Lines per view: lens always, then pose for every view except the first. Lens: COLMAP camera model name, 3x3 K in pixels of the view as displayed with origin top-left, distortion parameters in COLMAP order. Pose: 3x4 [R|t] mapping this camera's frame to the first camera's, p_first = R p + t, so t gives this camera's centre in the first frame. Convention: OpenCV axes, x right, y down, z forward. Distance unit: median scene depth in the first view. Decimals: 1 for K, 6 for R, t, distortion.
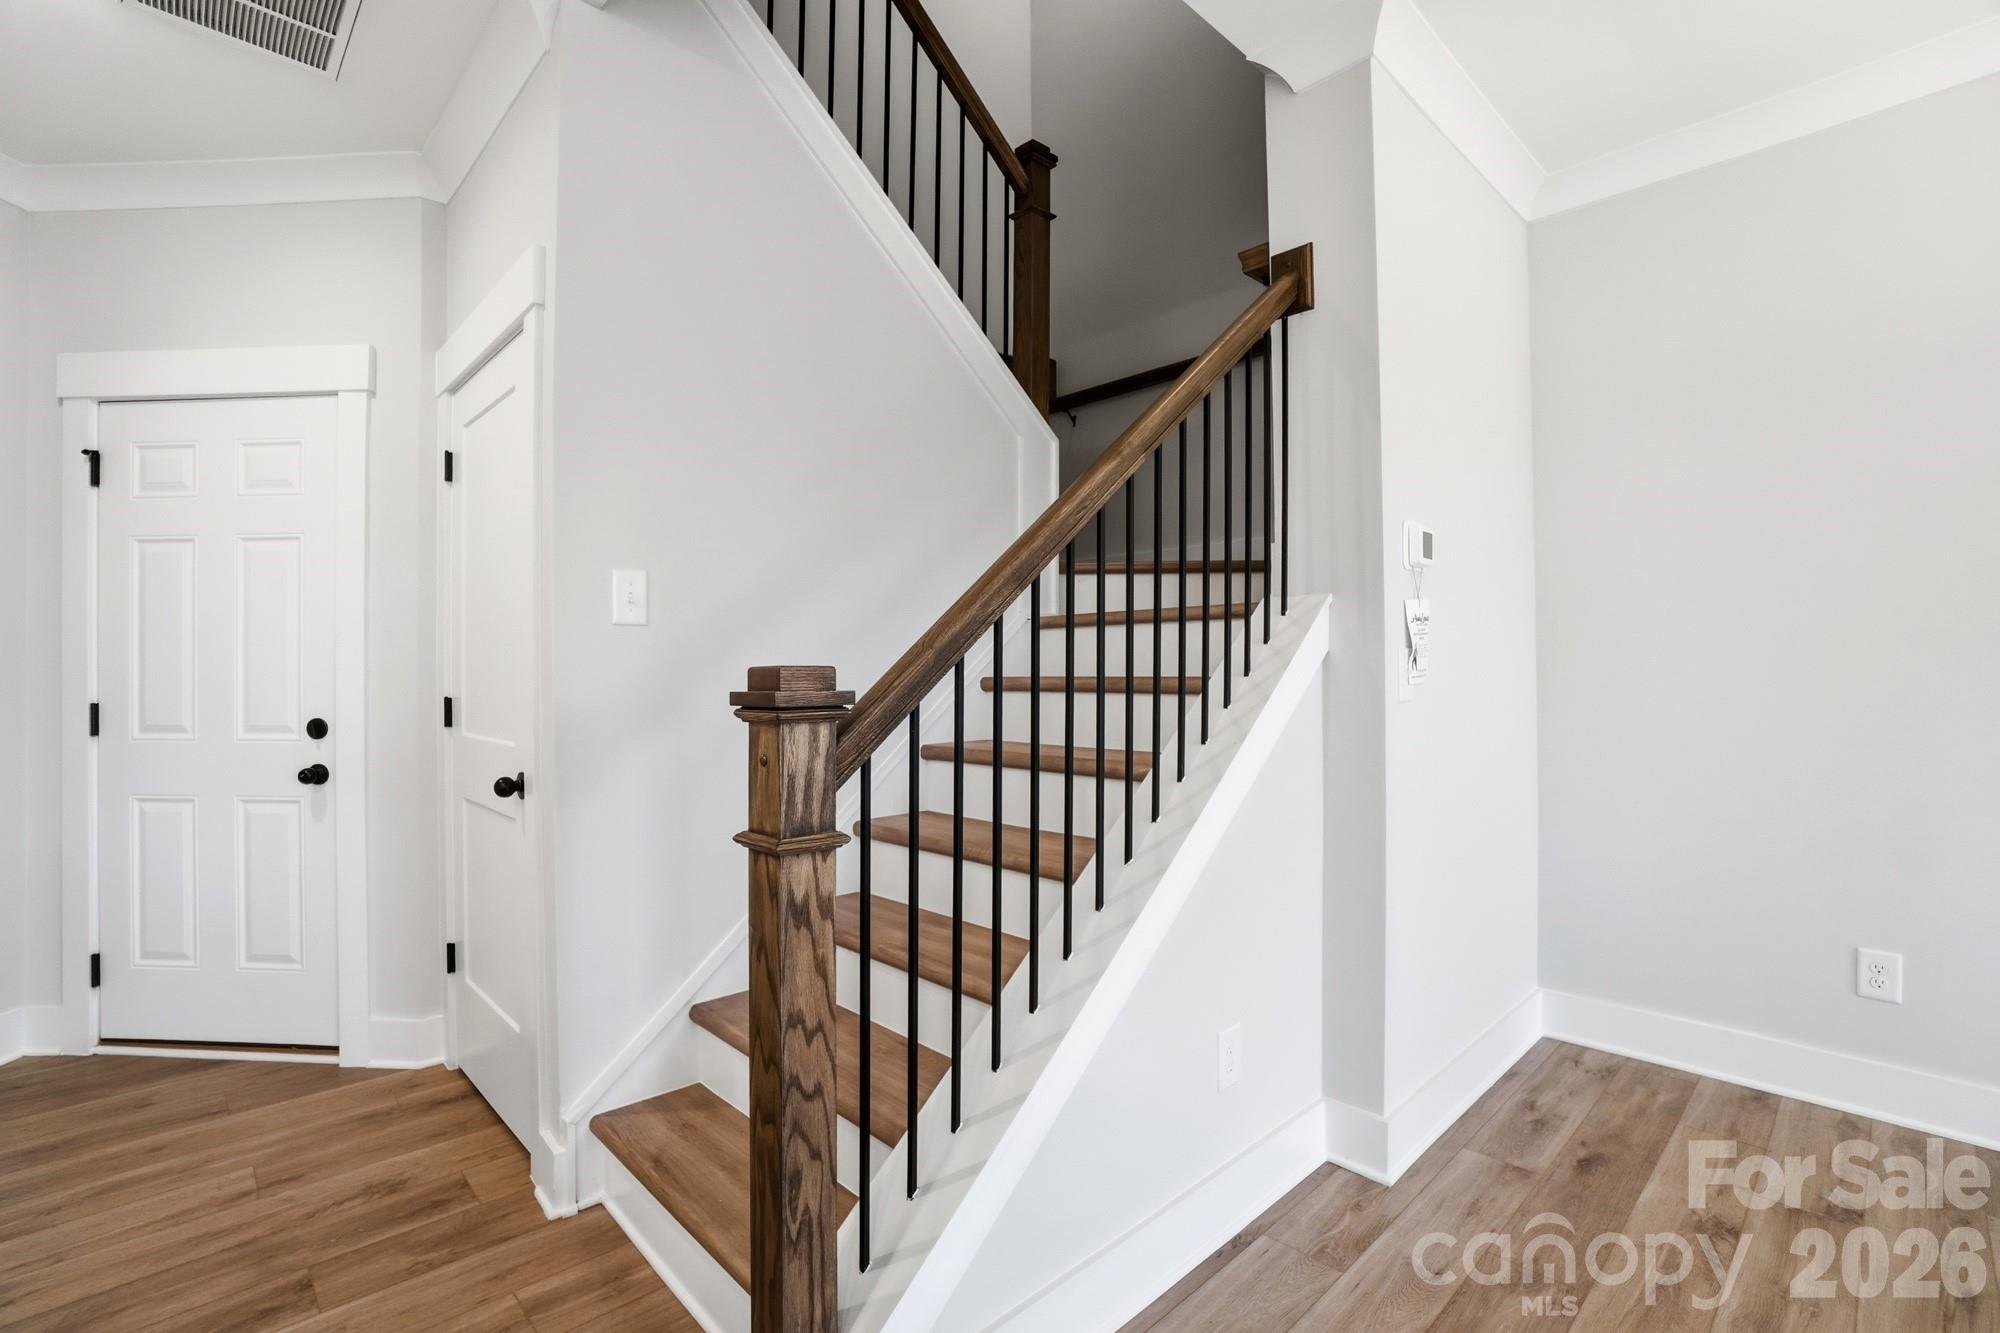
lens RADIAL K [[893.2, 0, 983.9], [0, 893.2, 667.4], [0, 0, 1]] dist [-0.045240, 0.010271]
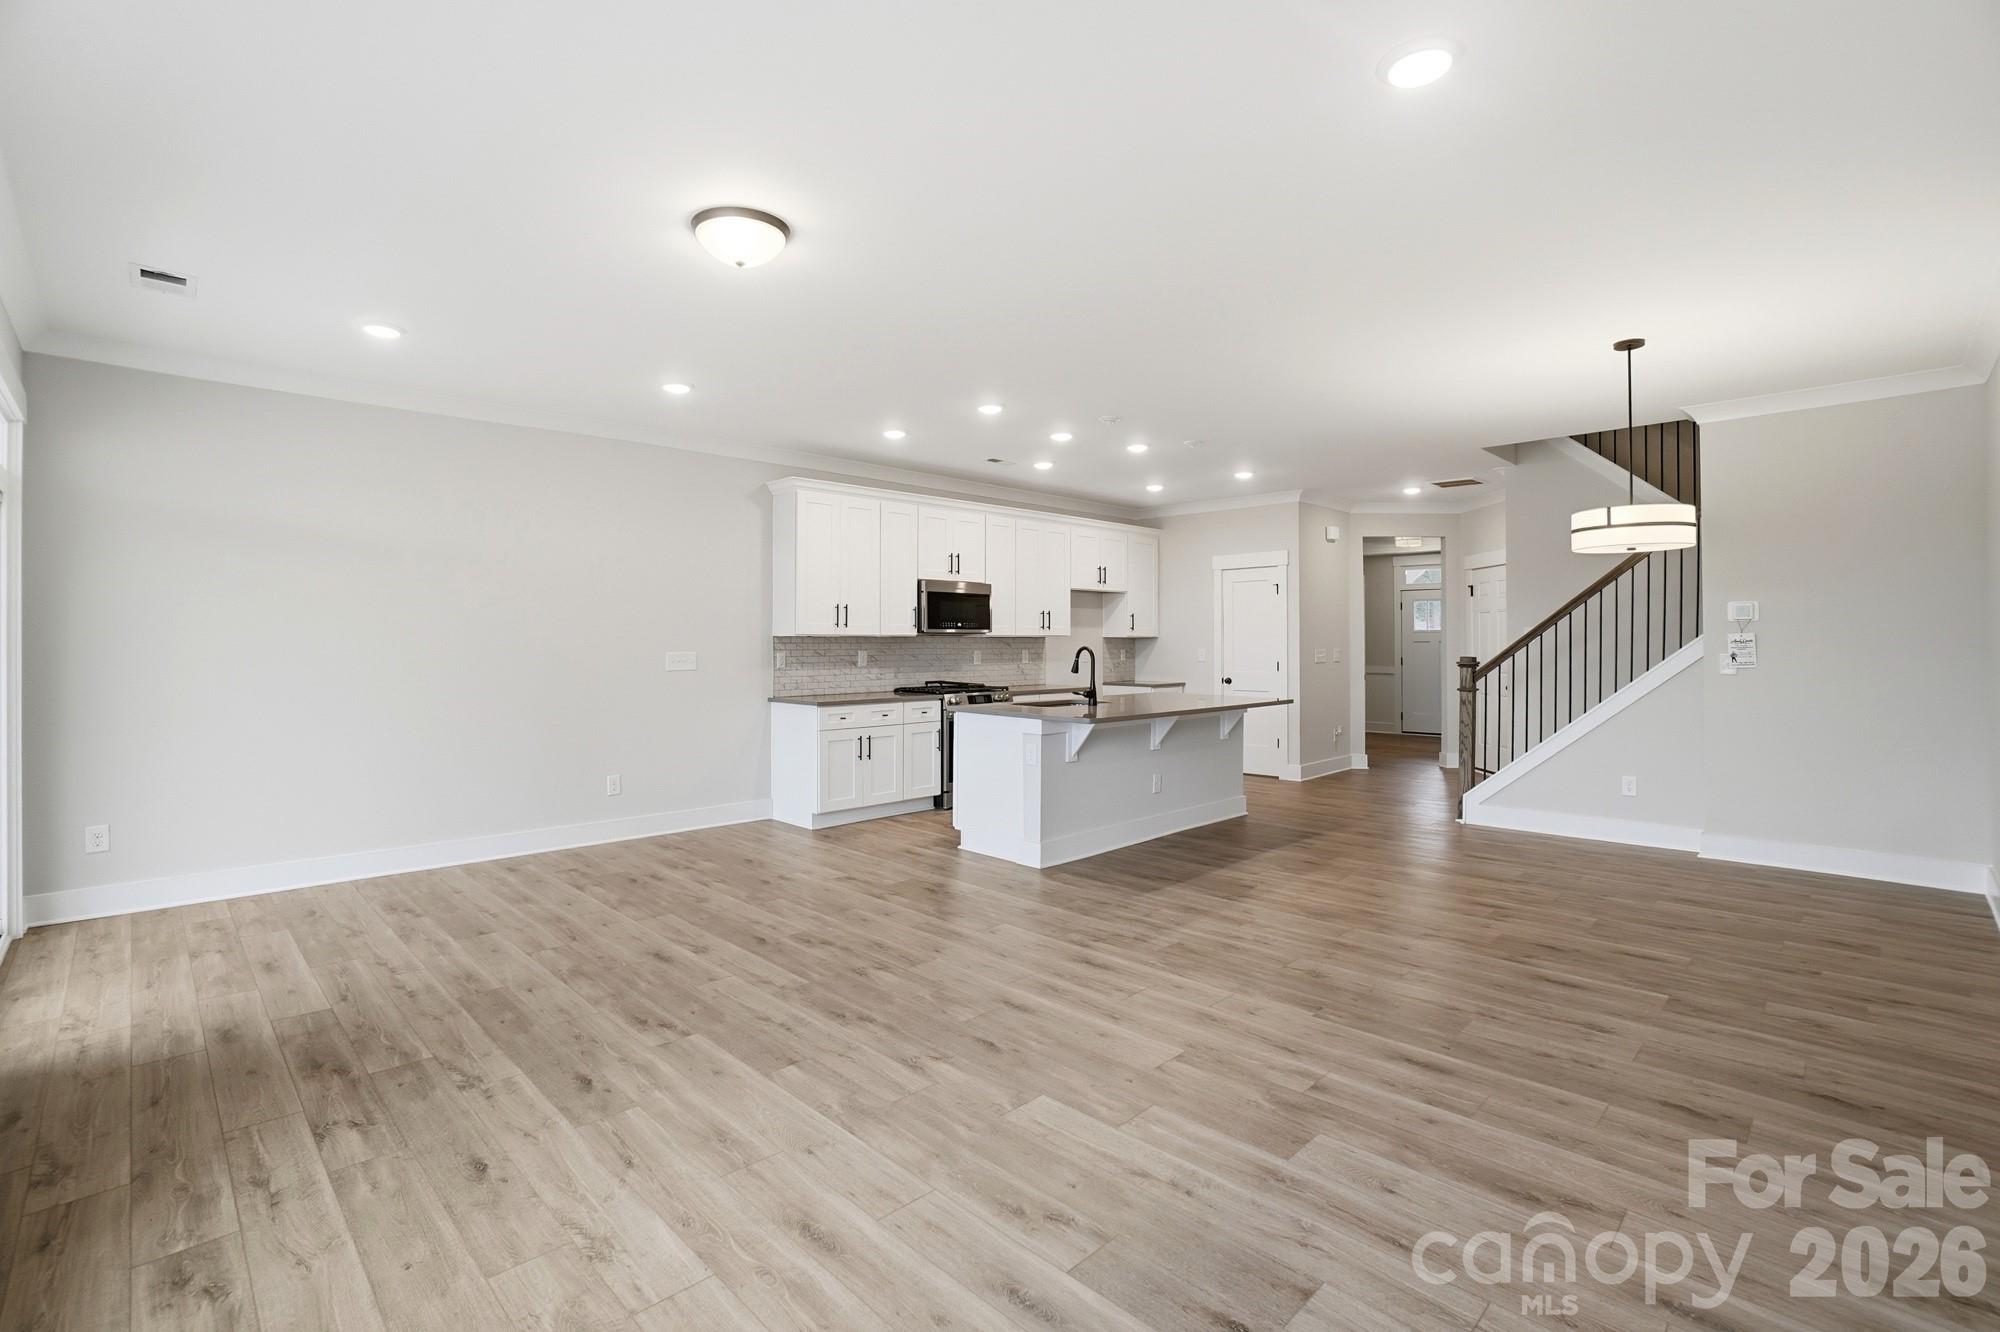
lens RADIAL K [[893.2, 0, 974.8], [0, 893.2, 643.2], [0, 0, 1]] dist [-0.045240, 0.010271]
pose [[0.009012, 0.004416, -0.999950, 2.632844], [0.004424, 0.999980, 0.004456, -0.061026], [0.999950, -0.004464, 0.008992, -1.043248]]
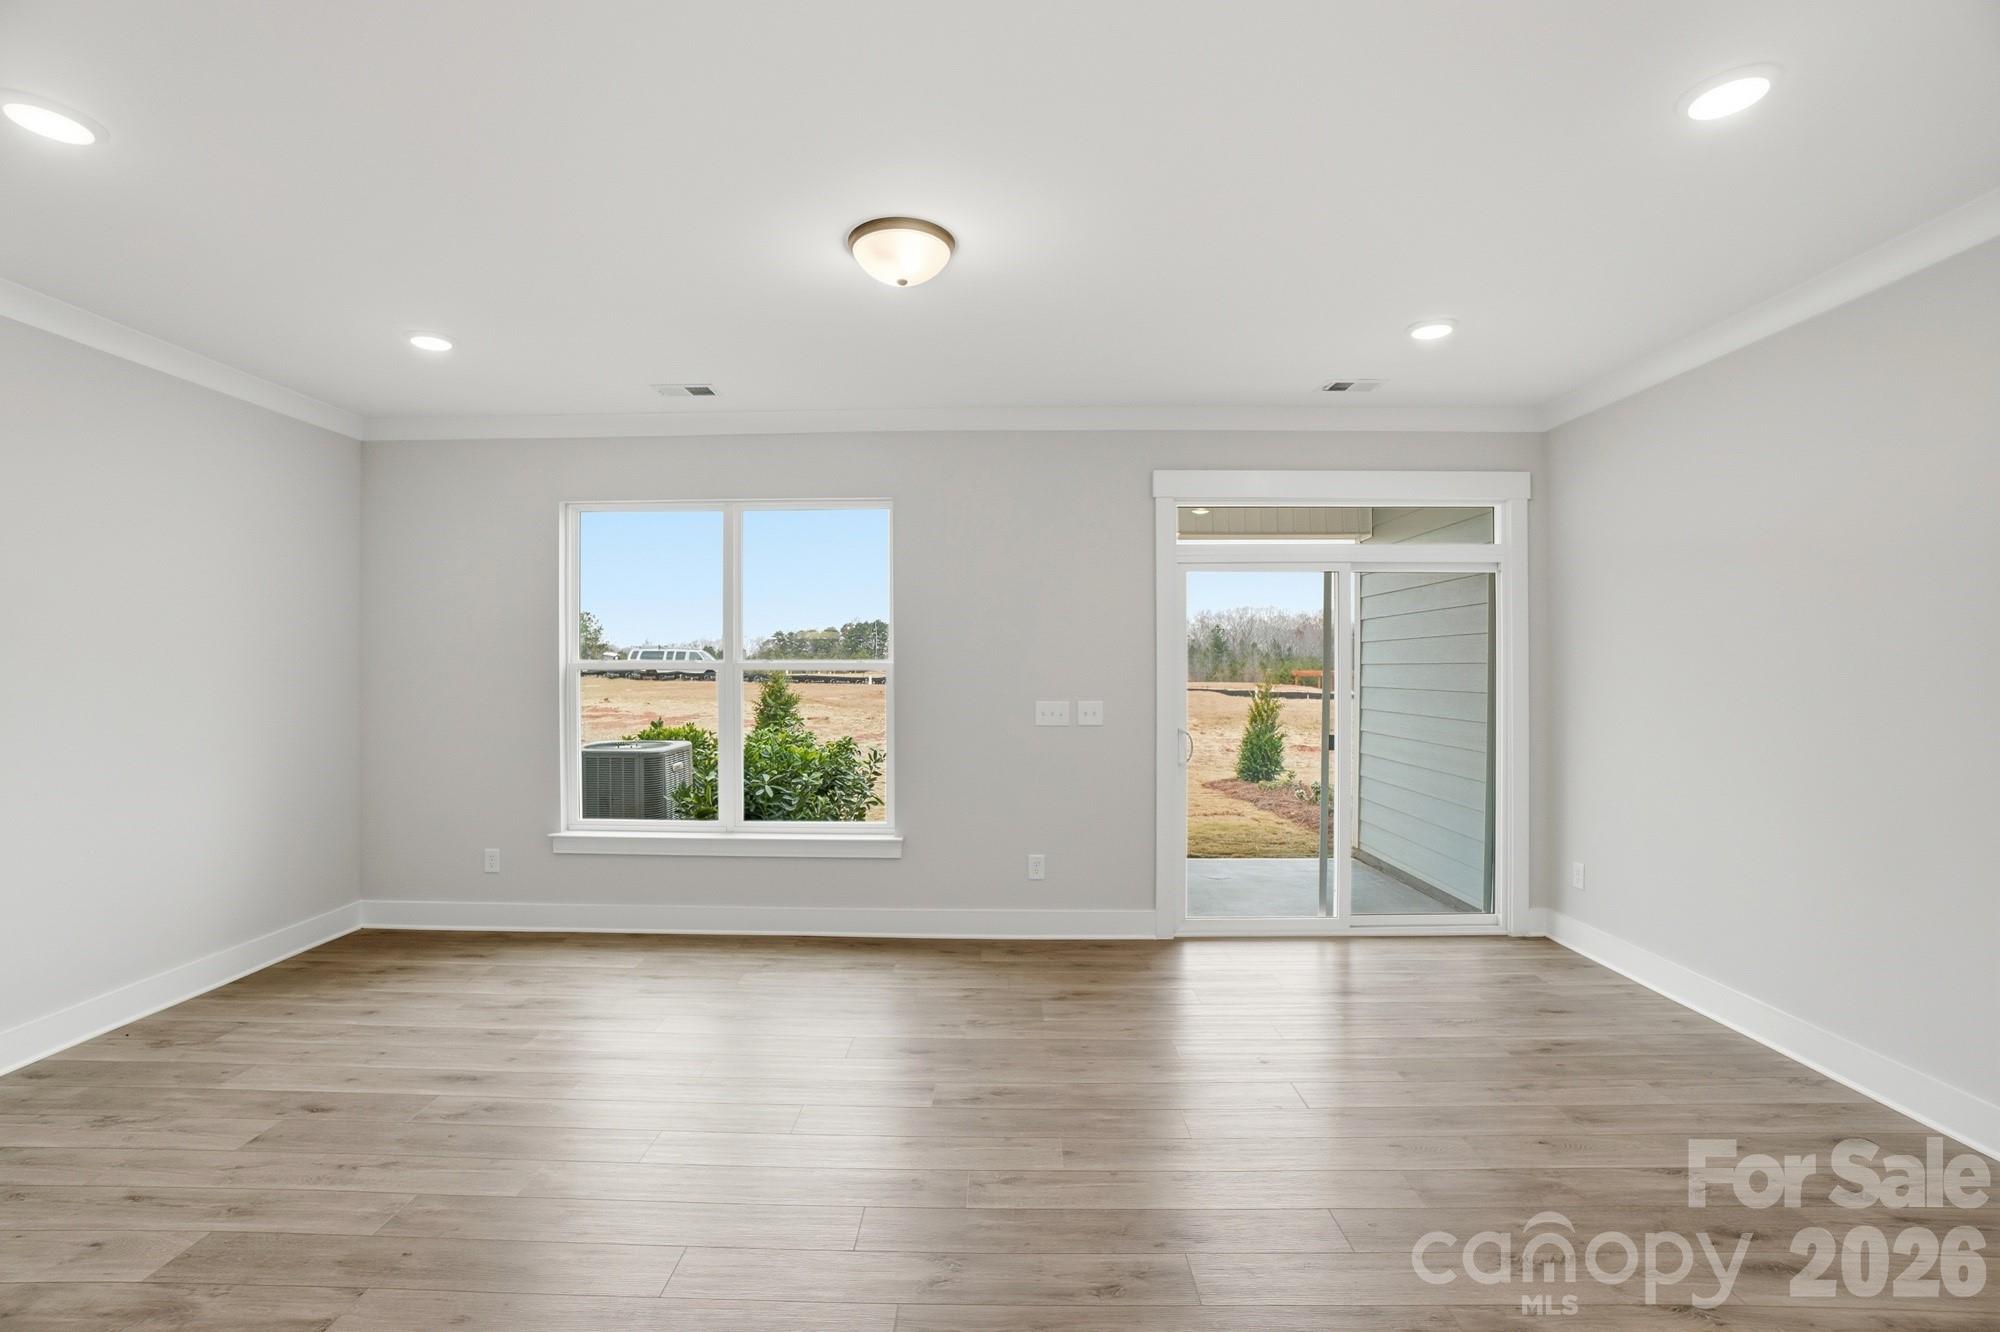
lens RADIAL K [[893.2, 0, 988.0], [0, 893.2, 656.1], [0, 0, 1]] dist [-0.045240, 0.010271]
pose [[-0.717136, 0.011536, 0.696837, 0.438725], [-0.001484, 0.999835, -0.018080, -0.092926], [-0.696931, -0.013999, -0.717001, -0.605754]]
